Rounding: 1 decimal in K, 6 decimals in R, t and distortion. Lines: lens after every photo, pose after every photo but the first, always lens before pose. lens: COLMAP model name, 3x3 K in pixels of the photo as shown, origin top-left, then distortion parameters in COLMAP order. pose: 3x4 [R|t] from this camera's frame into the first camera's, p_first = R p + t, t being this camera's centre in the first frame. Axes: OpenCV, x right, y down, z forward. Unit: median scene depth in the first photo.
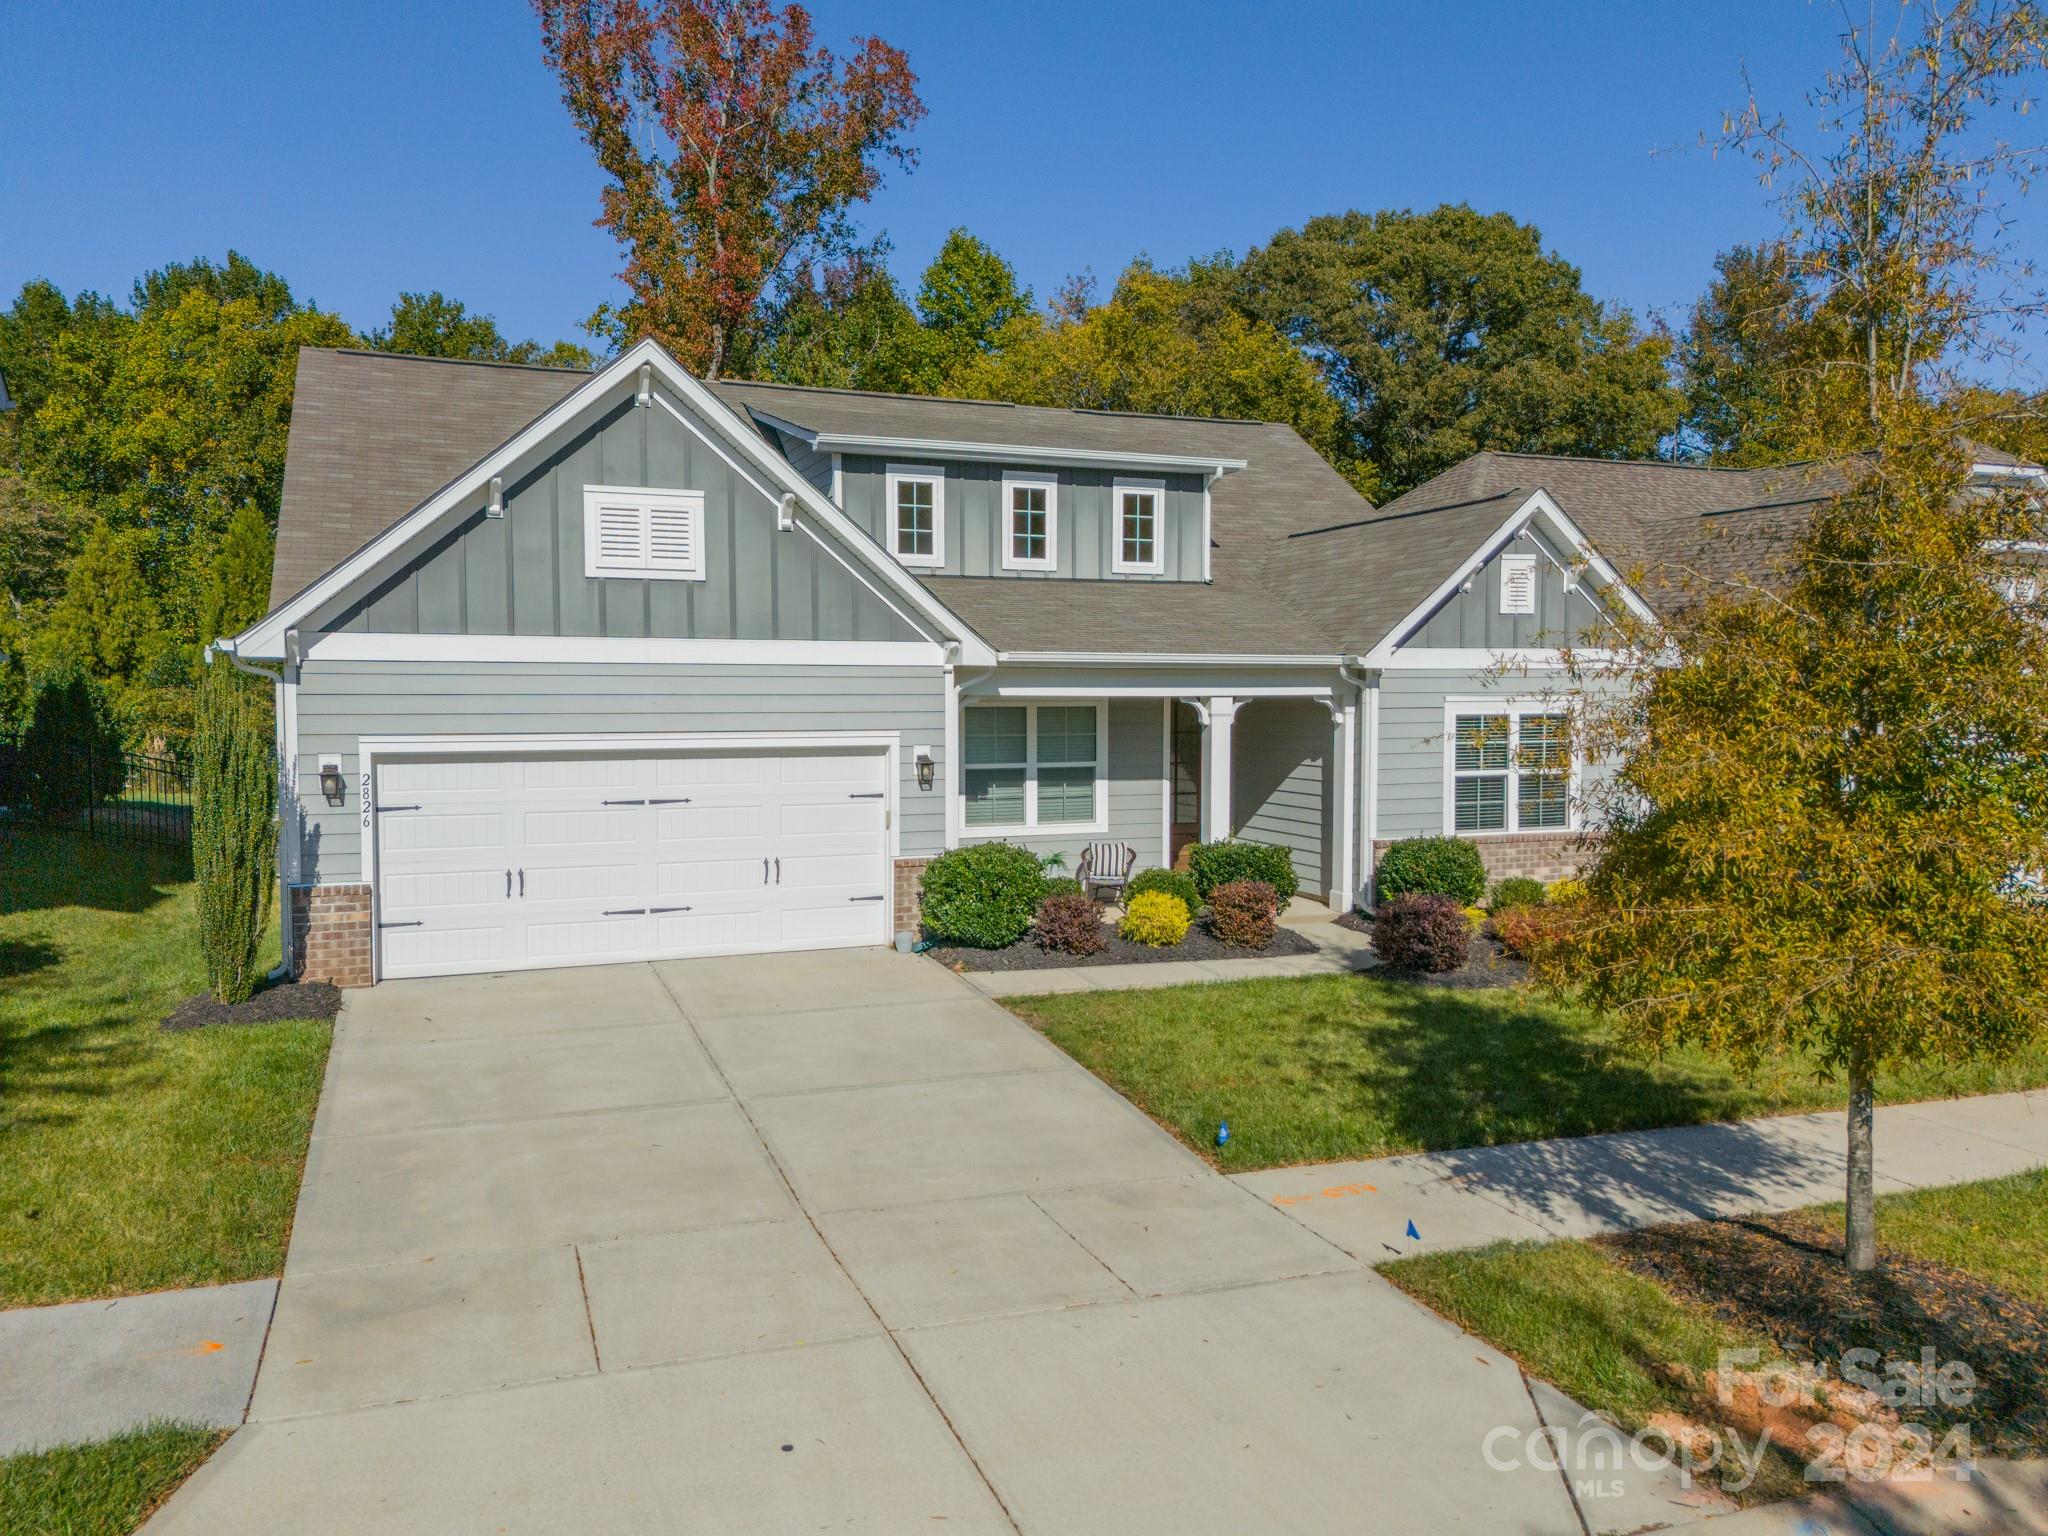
lens RADIAL K [[1525.5, 0, 1019.1], [0, 1525.5, 766.6], [0, 0, 1]] dist [0.035238, -0.013991]
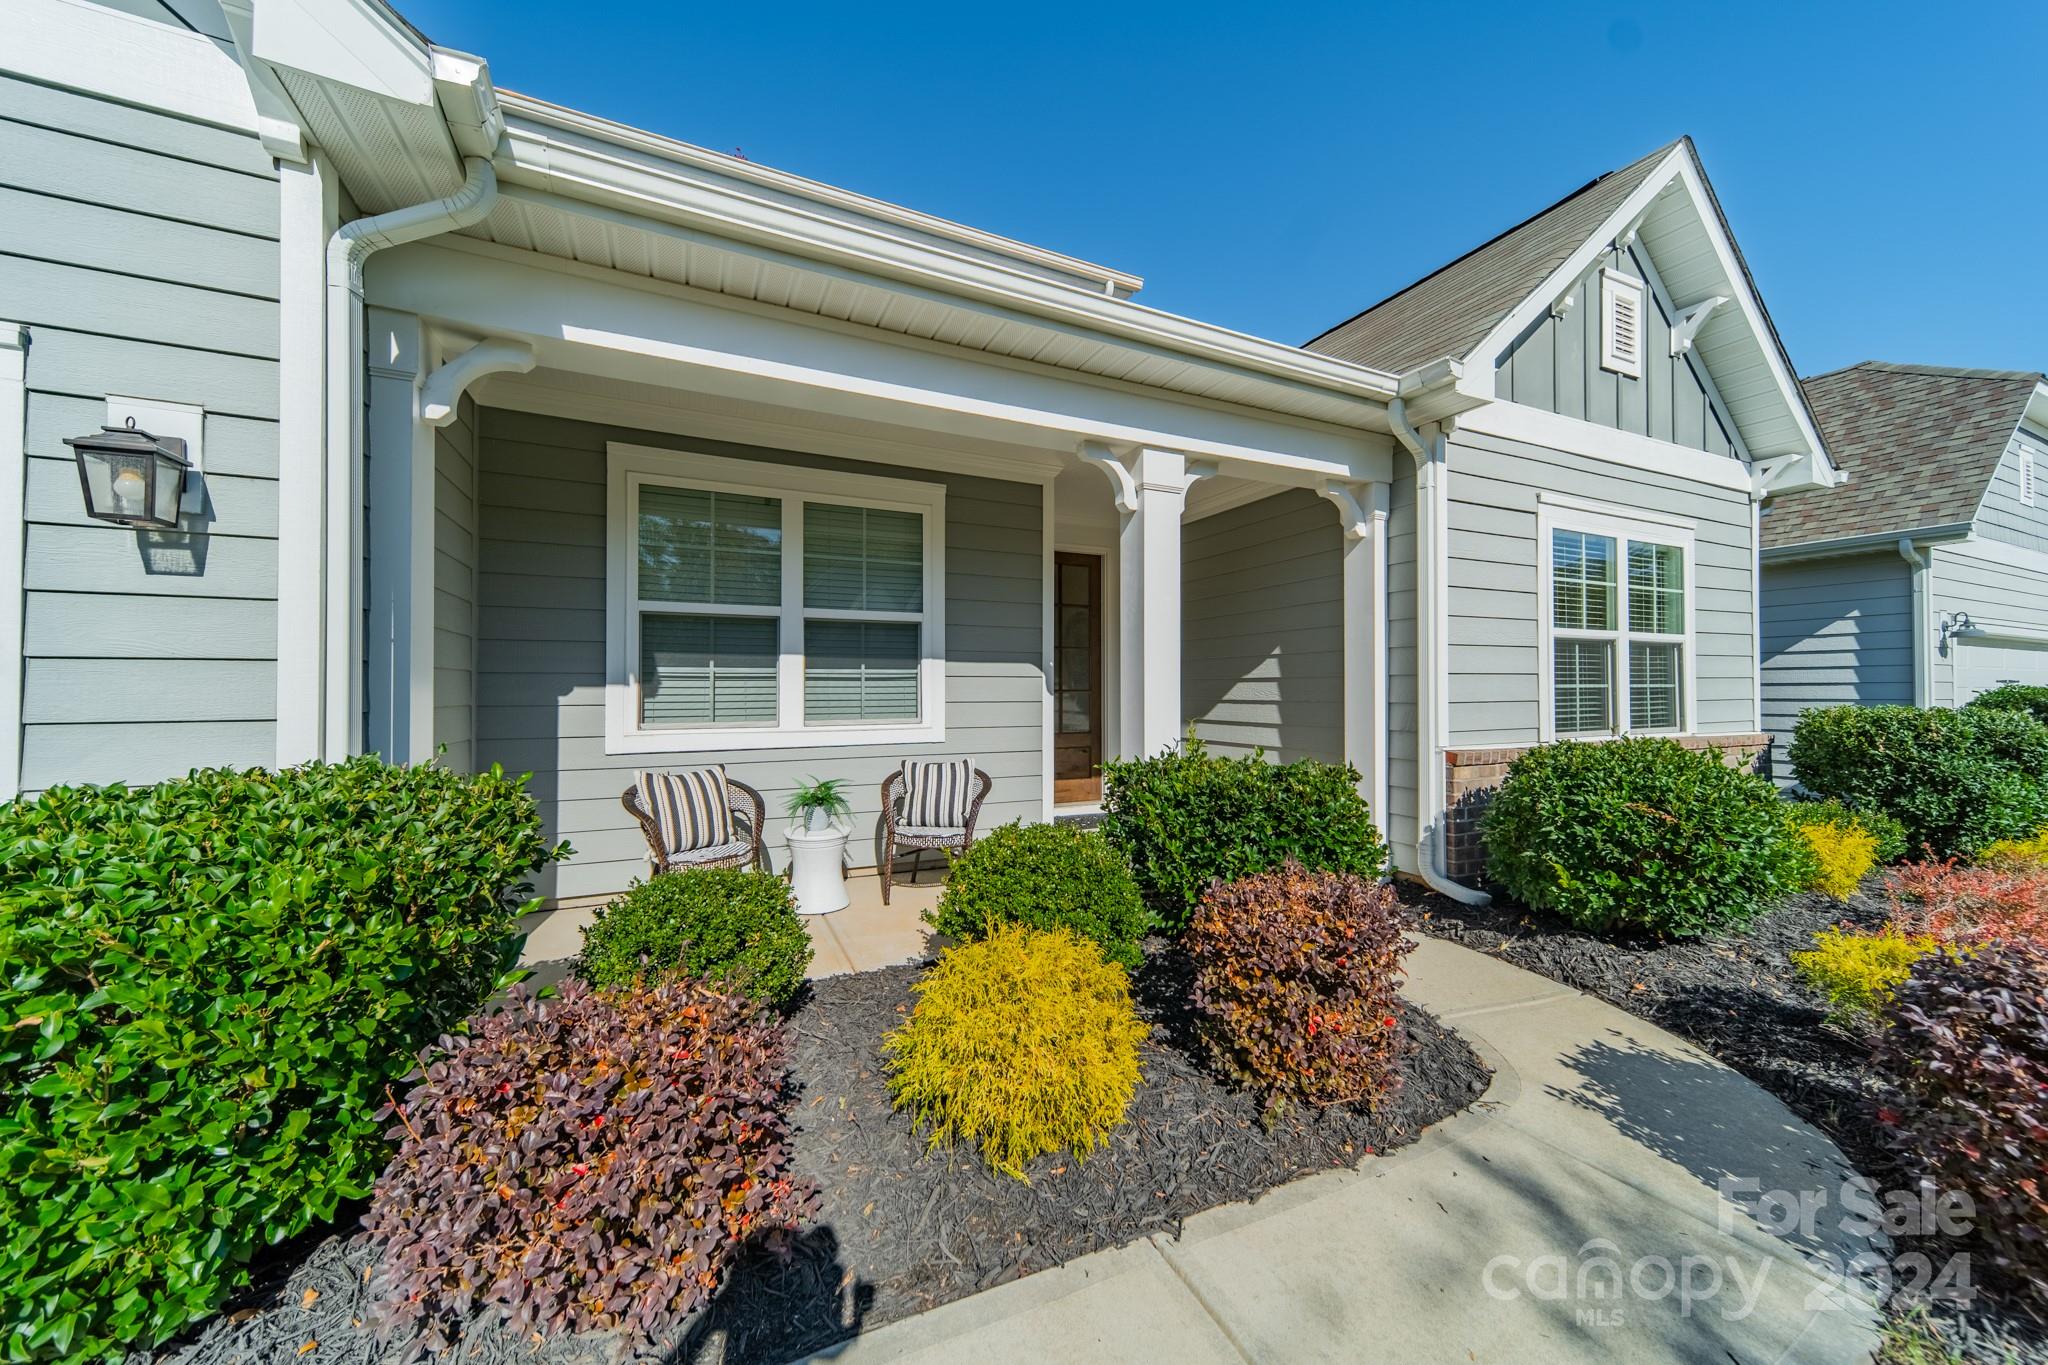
lens RADIAL K [[730.7, 0, 1033.7], [0, 730.7, 680.8], [0, 0, 1]] dist [0.006321, 0.000506]
pose [[0.996594, -0.001574, 0.082452, 0.070560], [0.006660, 0.998088, -0.061444, 0.038625], [-0.082198, 0.061784, 0.994699, 0.752267]]
